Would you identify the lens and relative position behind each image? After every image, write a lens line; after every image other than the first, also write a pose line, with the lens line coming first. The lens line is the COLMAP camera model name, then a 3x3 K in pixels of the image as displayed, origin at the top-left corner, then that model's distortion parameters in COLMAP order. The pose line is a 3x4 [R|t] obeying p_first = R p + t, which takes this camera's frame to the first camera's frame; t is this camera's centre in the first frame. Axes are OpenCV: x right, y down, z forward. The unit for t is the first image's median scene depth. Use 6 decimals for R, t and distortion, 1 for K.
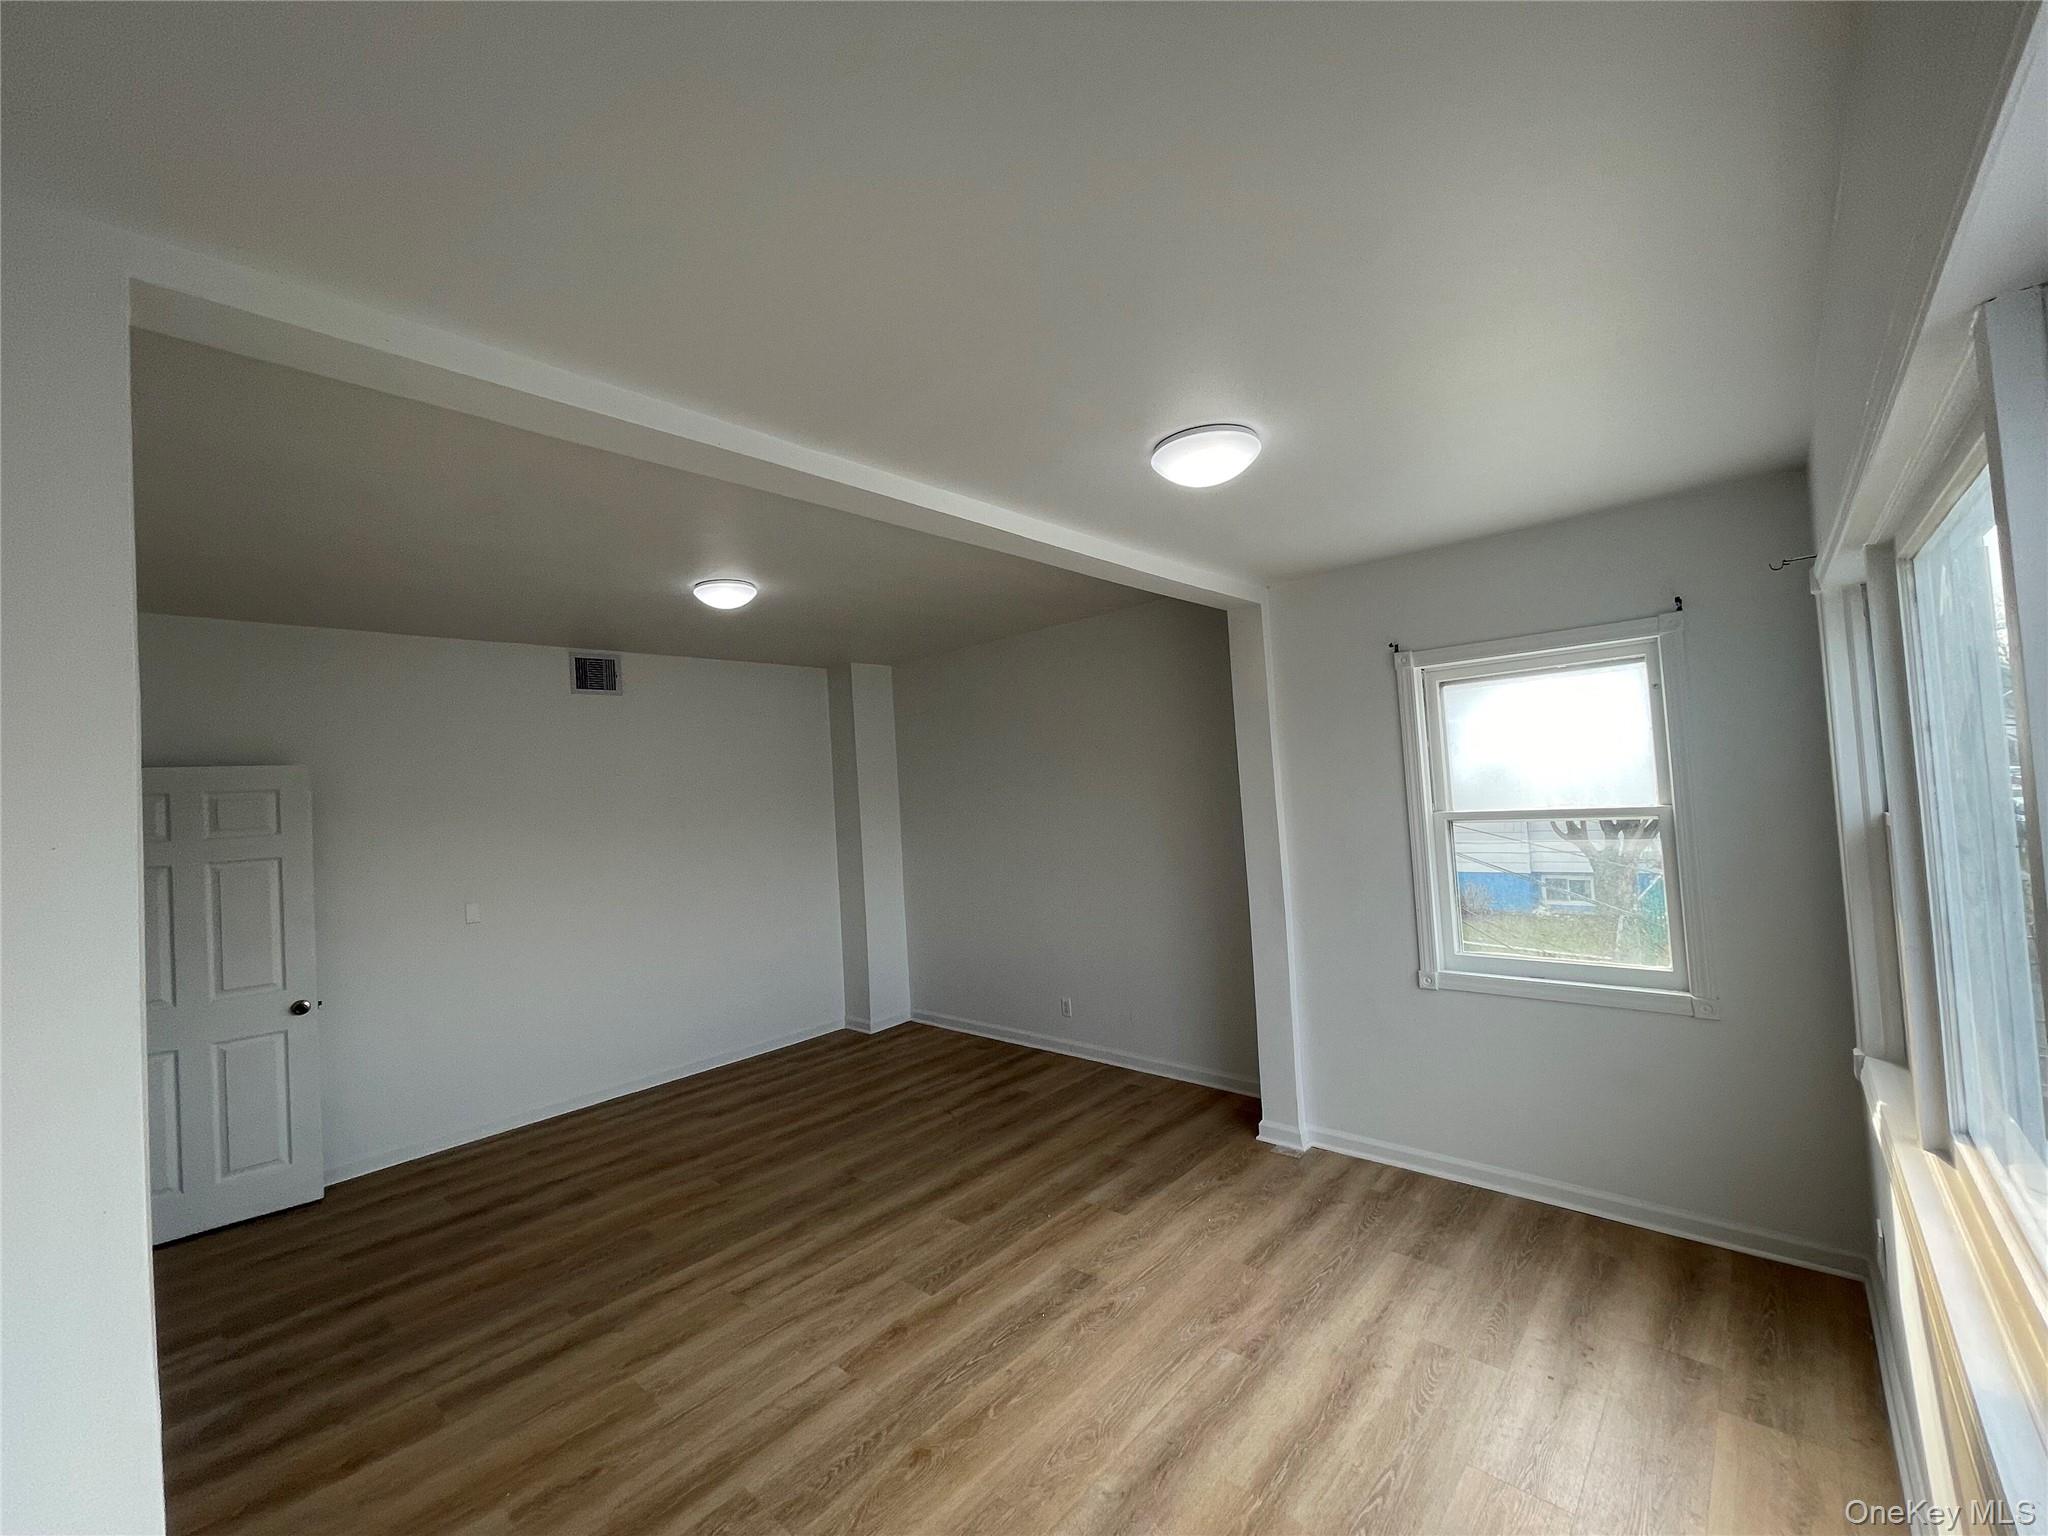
lens RADIAL K [[822.0, 0, 1023.9], [0, 822.0, 768.8], [0, 0, 1]] dist [-0.000407, -0.000982]
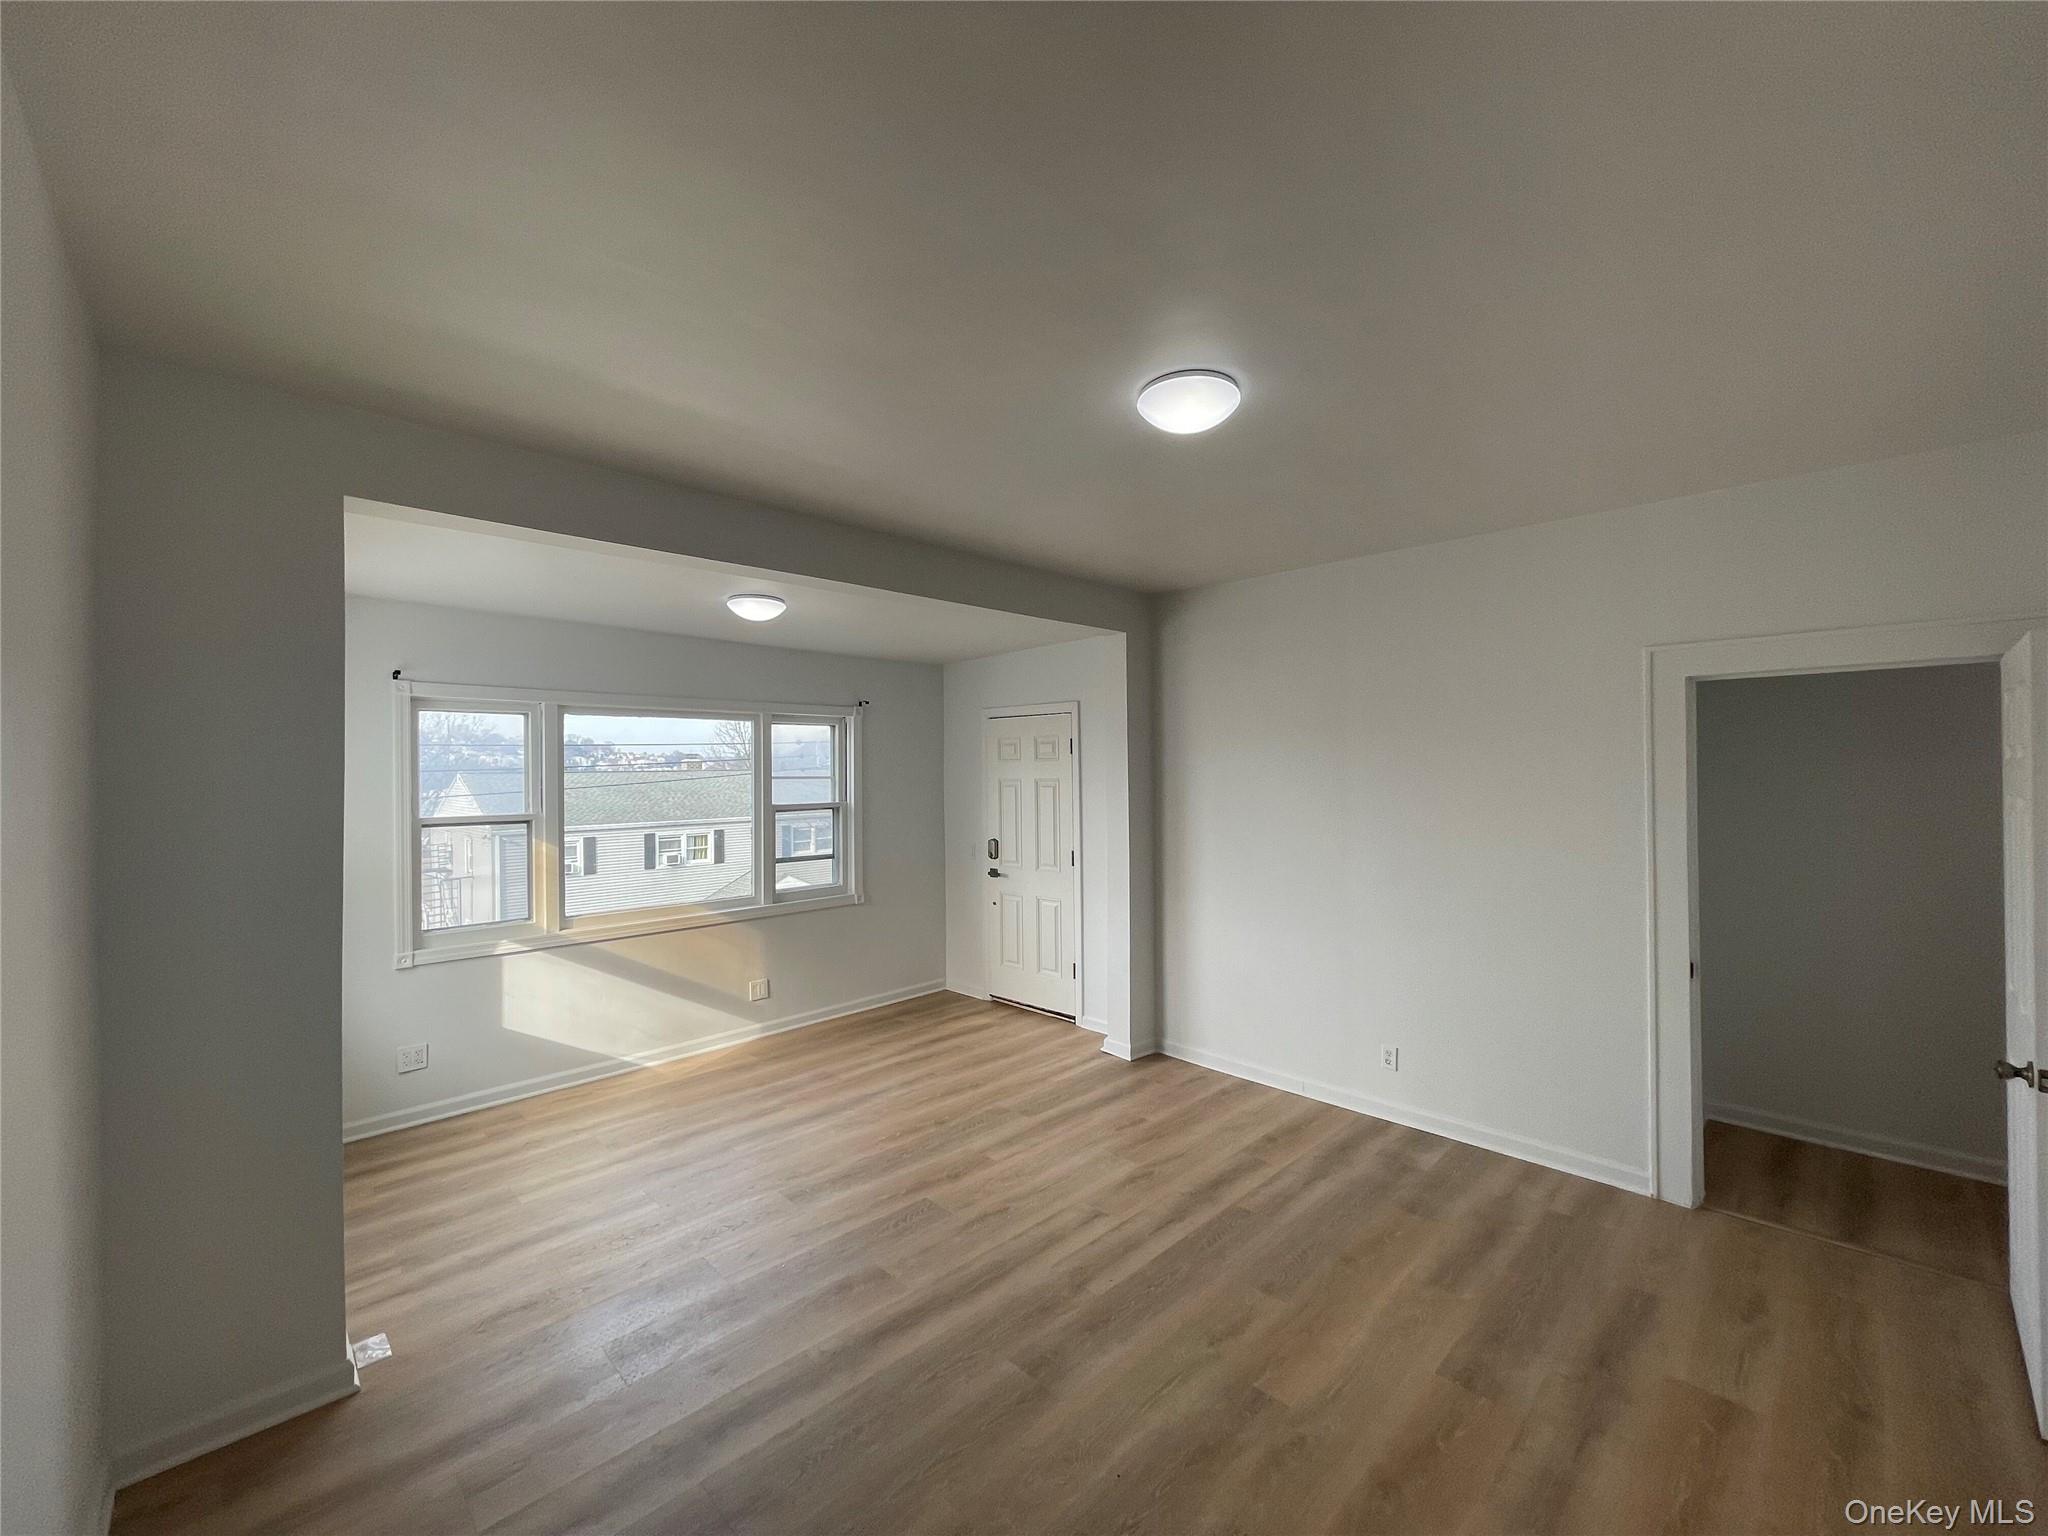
lens RADIAL K [[822.0, 0, 1023.0], [0, 822.0, 768.5], [0, 0, 1]] dist [-0.000407, -0.000982]
pose [[-0.996191, 0.069556, 0.052589, -0.340714], [0.067637, 0.997008, -0.037419, 0.081644], [-0.055035, -0.033719, -0.997915, 2.099627]]
